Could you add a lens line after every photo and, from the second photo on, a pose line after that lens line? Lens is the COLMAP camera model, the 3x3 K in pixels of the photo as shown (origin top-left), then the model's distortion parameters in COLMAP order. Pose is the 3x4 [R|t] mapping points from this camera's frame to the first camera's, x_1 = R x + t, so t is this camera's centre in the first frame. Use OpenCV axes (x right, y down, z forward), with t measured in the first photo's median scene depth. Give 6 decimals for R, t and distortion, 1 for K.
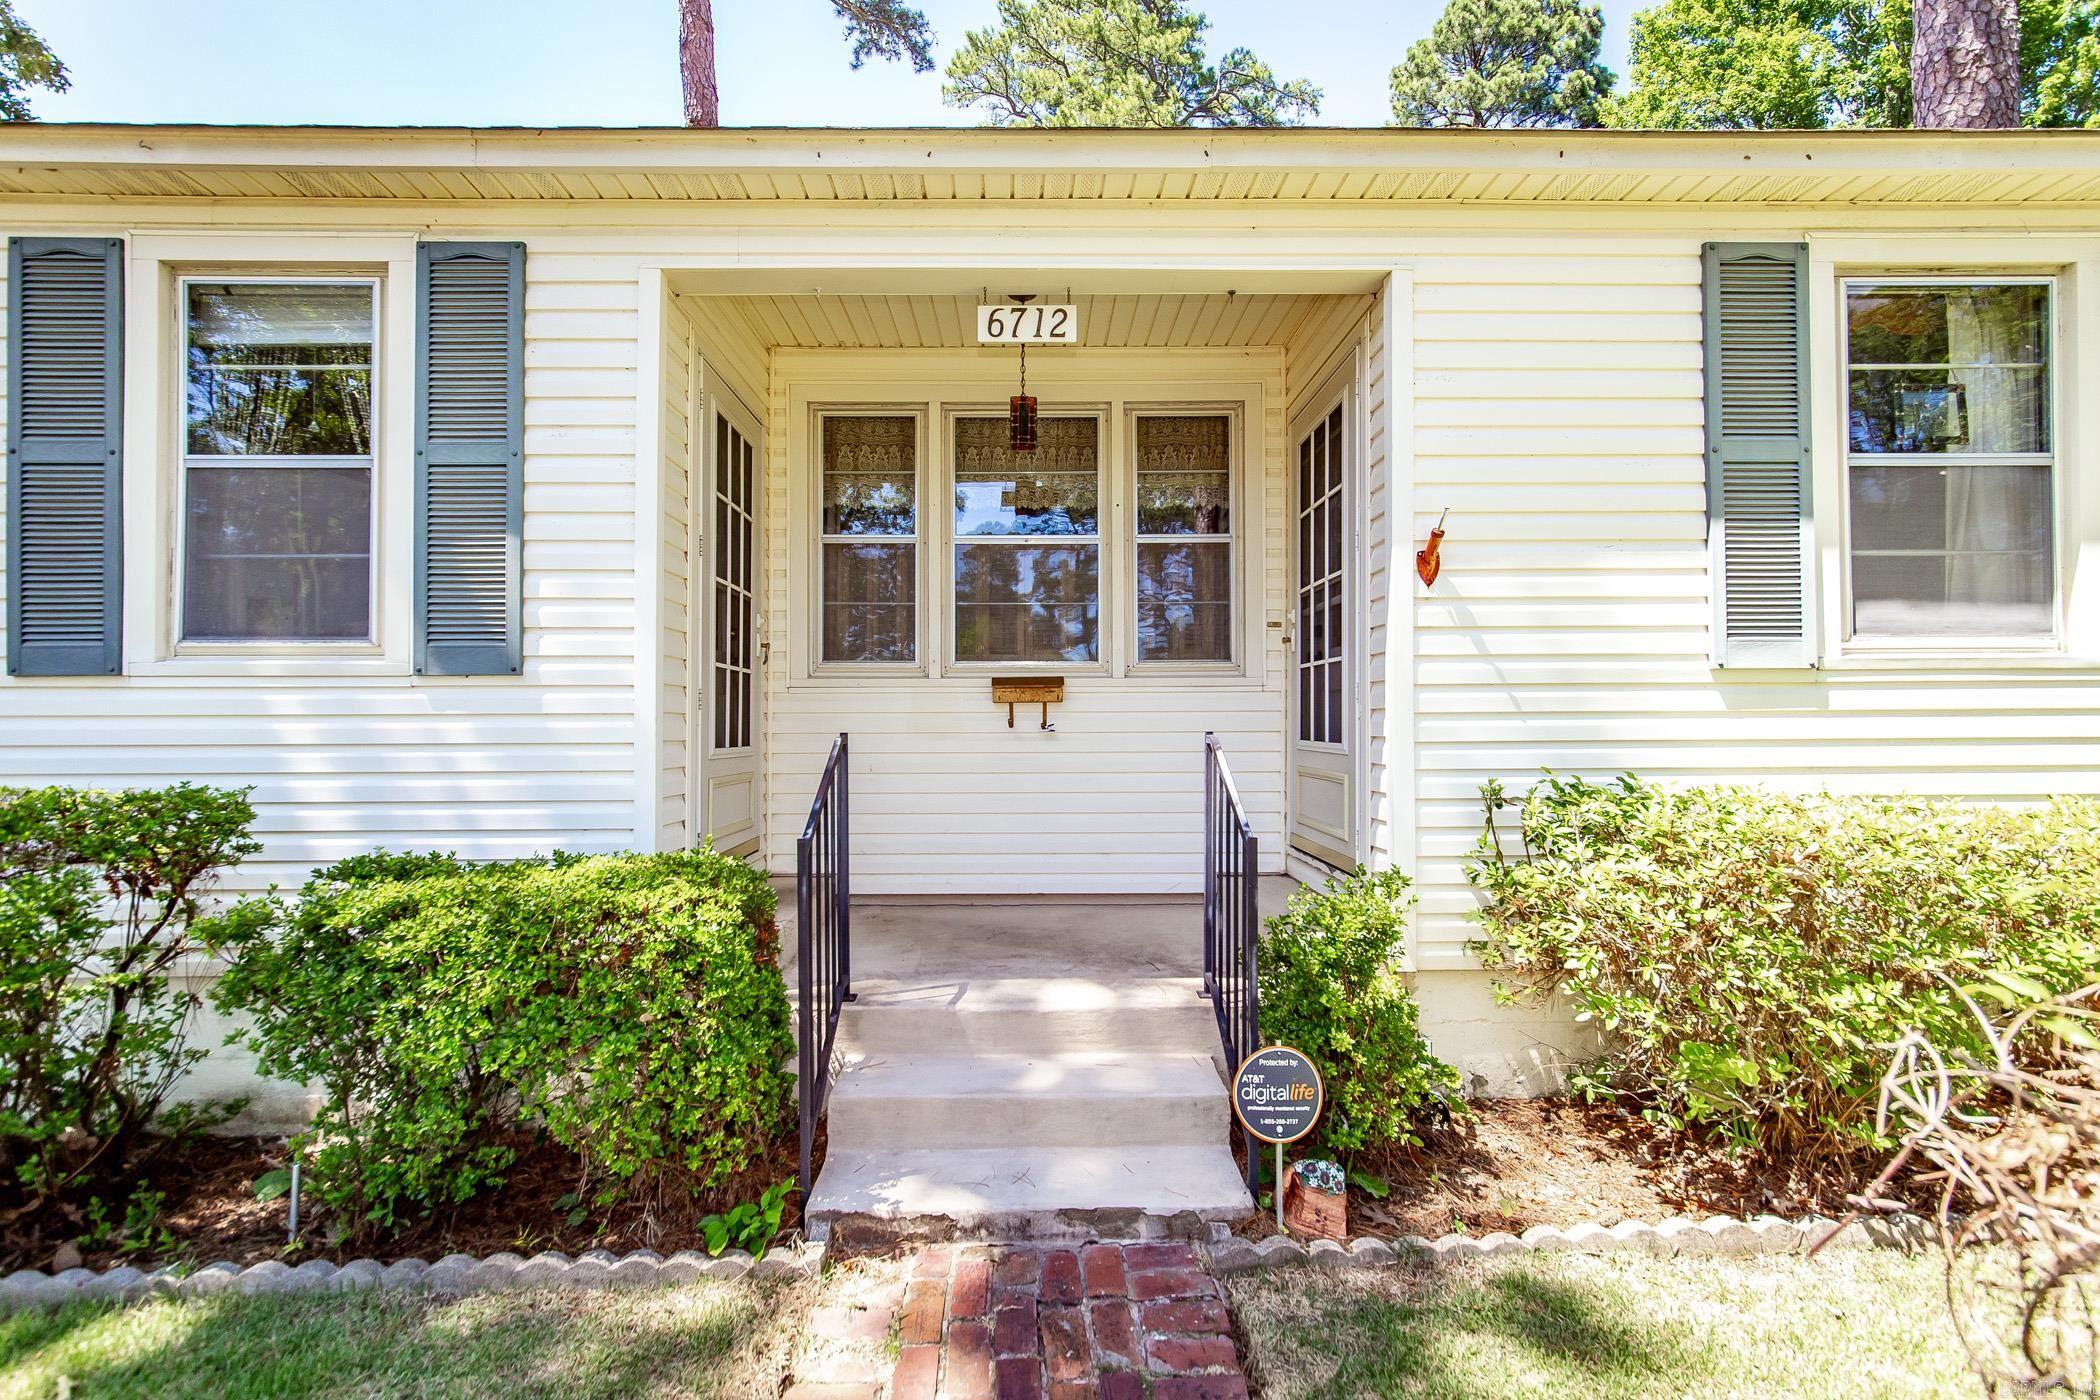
lens RADIAL K [[889.7, 0, 1036.7], [0, 889.7, 698.8], [0, 0, 1]] dist [-0.009779, 0.004992]
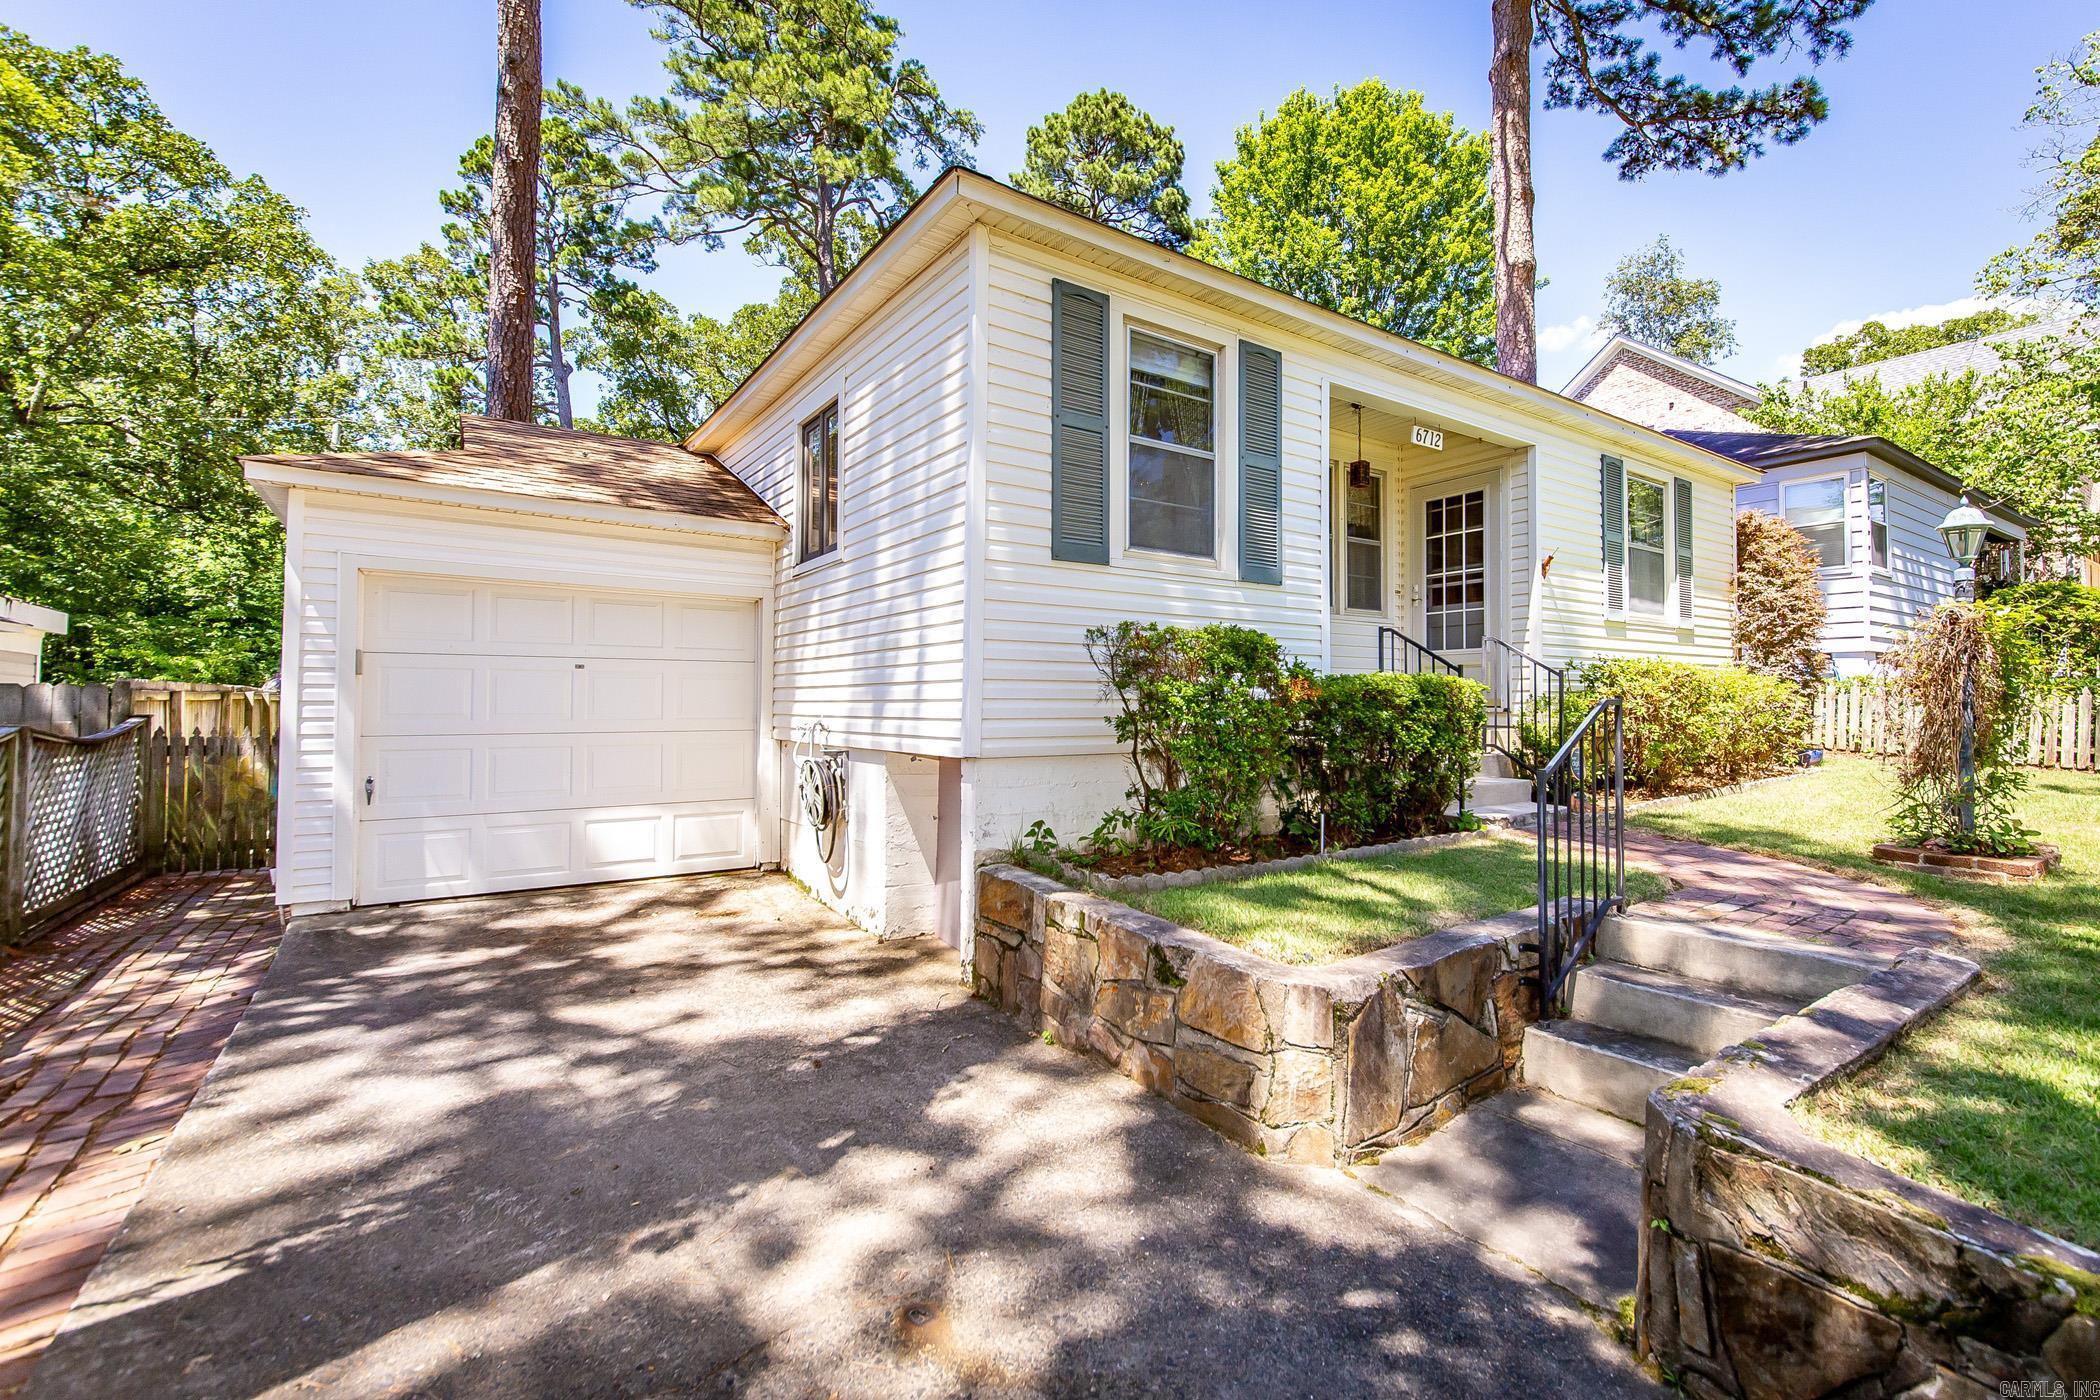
lens RADIAL K [[911.0, 0, 1117.3], [0, 911.0, 669.4], [0, 0, 1]] dist [-0.003524, -0.000175]
pose [[0.819743, 0.026918, 0.572099, -1.829454], [-0.018599, 0.999619, -0.020384, 0.181975], [-0.572430, 0.006069, 0.819931, -0.341920]]
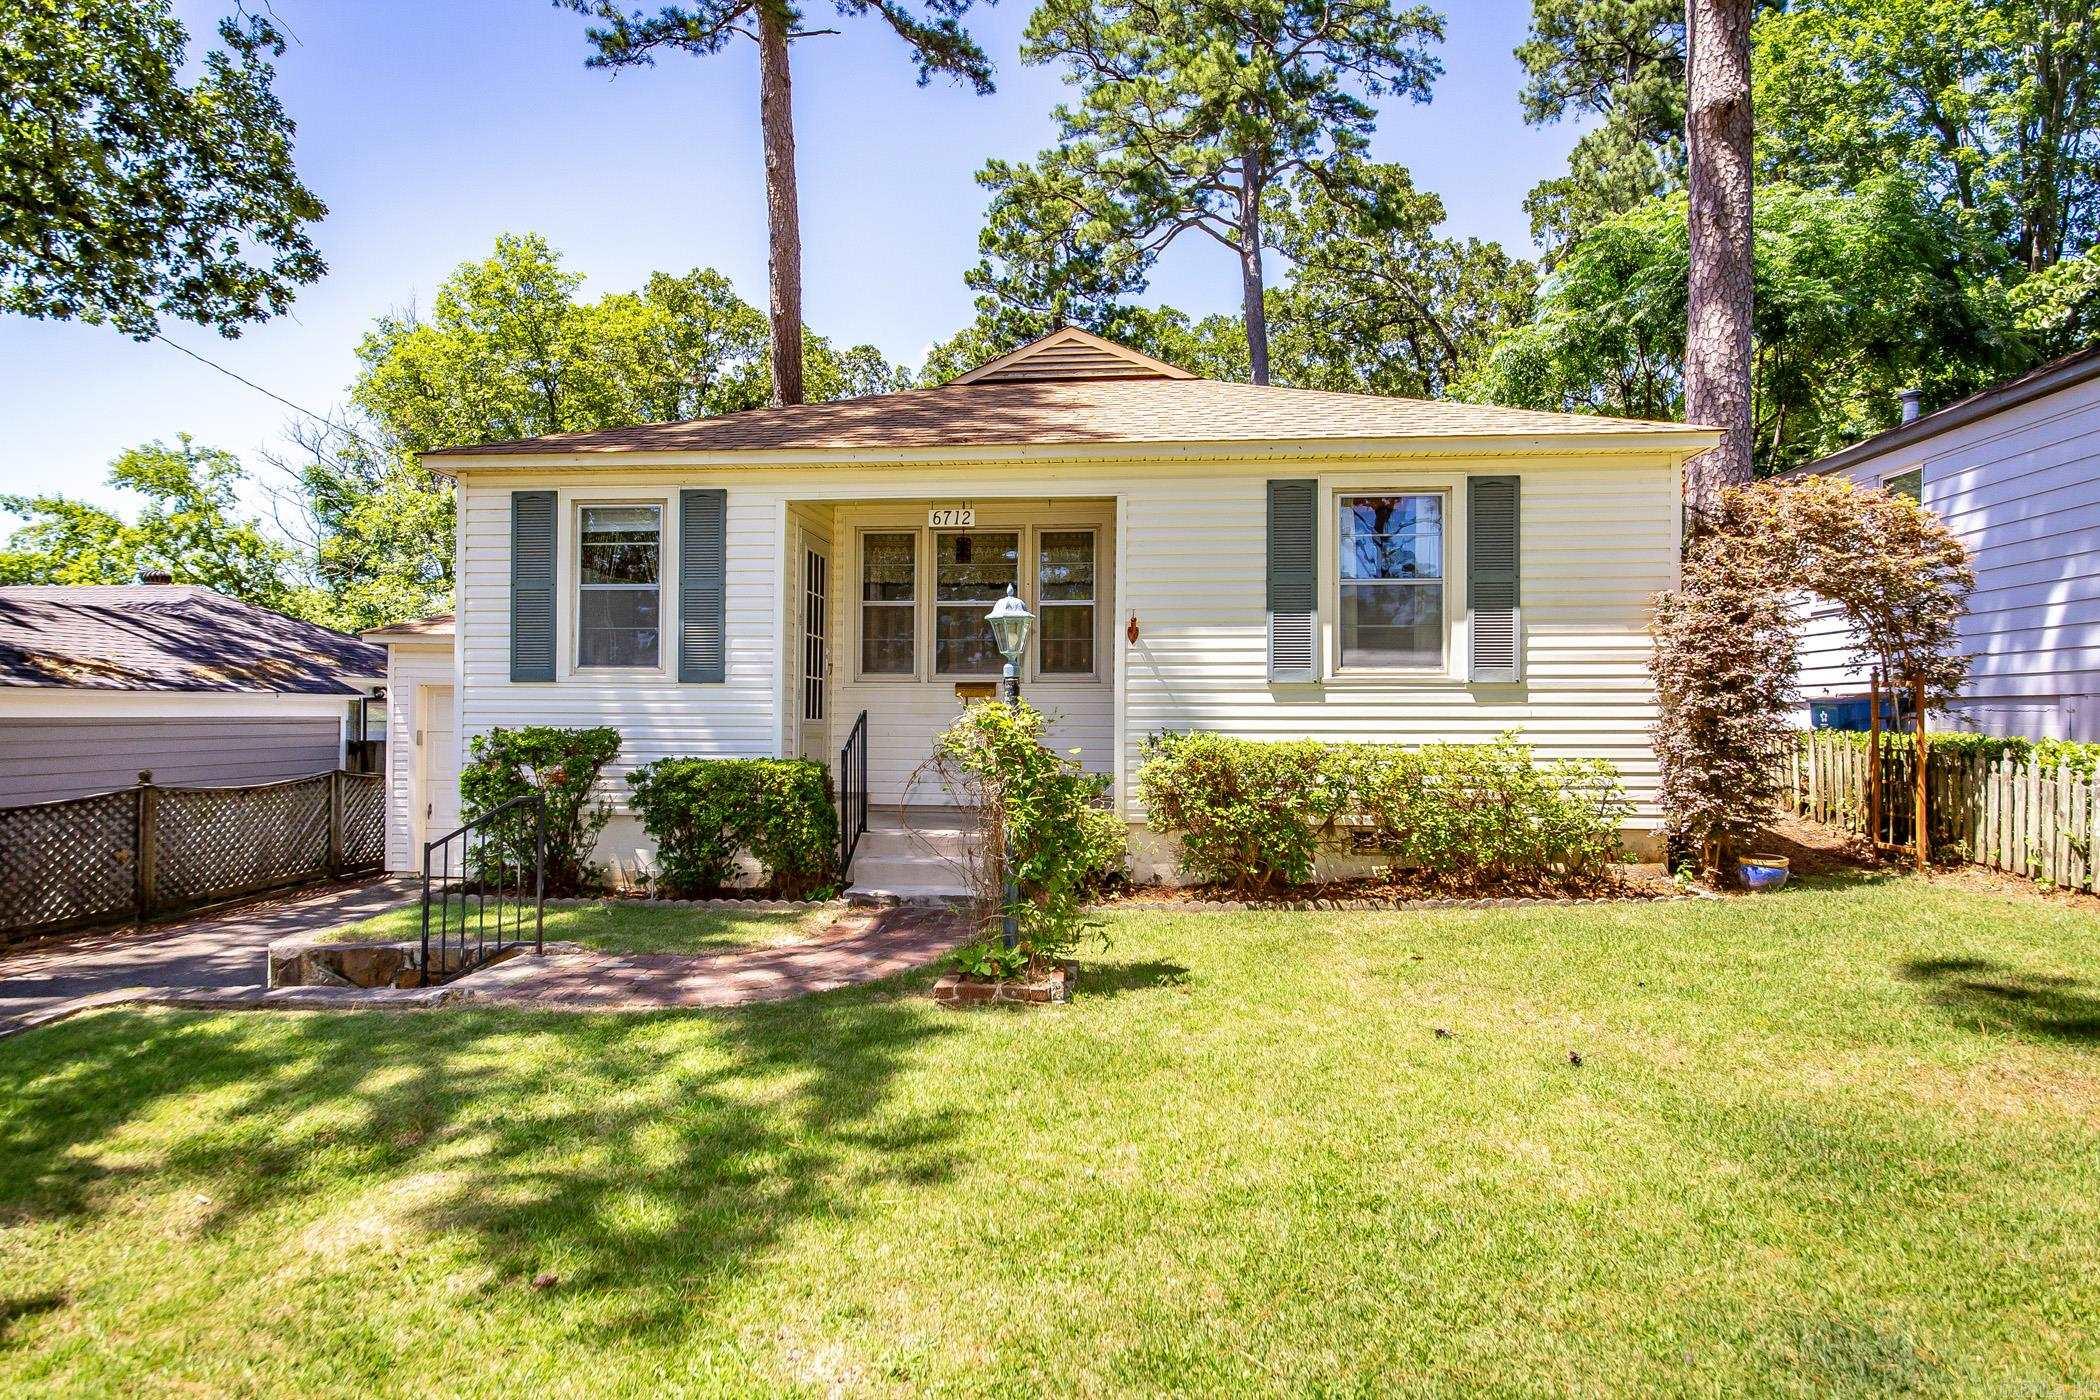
lens RADIAL K [[1116.8, 0, 1058.1], [0, 1116.8, 689.9], [0, 0, 1]] dist [-0.004719, -0.000357]
pose [[0.995003, 0.006158, -0.099658, 0.510120], [-0.006428, 0.999976, -0.002388, -0.006766], [0.099641, 0.003017, 0.995019, -1.623346]]
